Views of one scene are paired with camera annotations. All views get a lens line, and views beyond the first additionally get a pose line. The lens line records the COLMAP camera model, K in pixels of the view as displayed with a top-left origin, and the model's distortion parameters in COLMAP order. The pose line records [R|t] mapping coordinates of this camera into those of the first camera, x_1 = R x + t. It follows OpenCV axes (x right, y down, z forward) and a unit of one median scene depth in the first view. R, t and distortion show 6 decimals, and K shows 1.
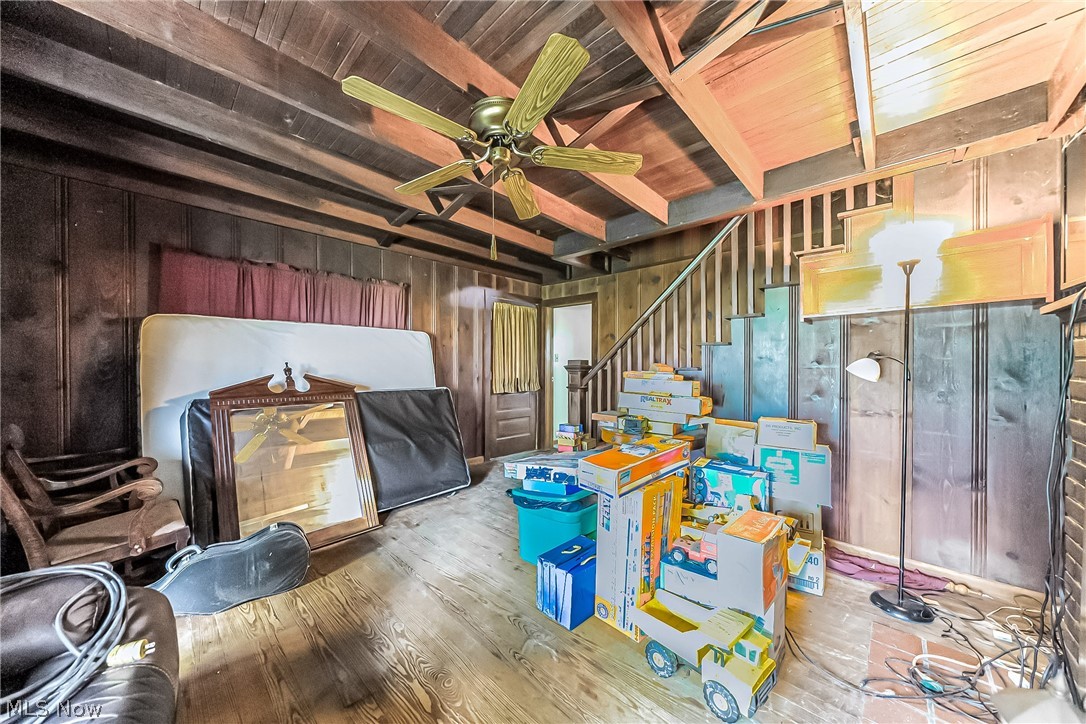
lens RADIAL K [[375.9, 0, 541.3], [0, 375.9, 365.0], [0, 0, 1]] dist [-0.001027, -0.000005]
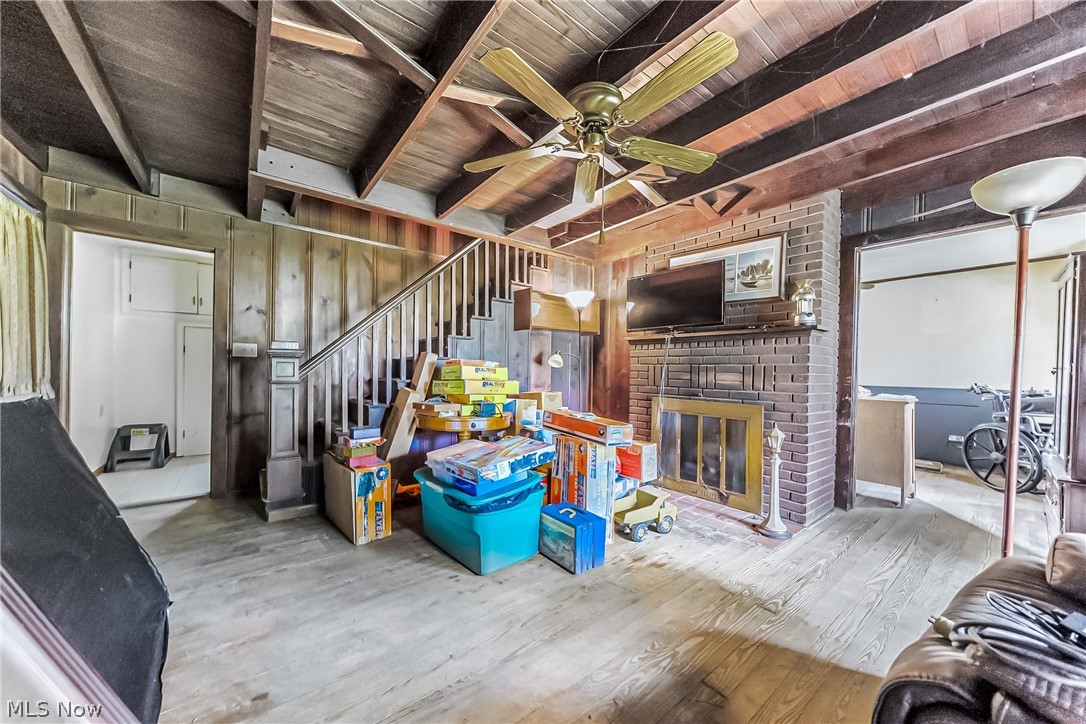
lens RADIAL K [[375.9, 0, 540.0], [0, 375.9, 372.5], [0, 0, 1]] dist [-0.001027, -0.000005]
pose [[0.150327, -0.006419, 0.988615, -0.952175], [-0.016328, 0.999826, 0.008975, 0.051595], [-0.988501, -0.017491, 0.150196, 0.832124]]
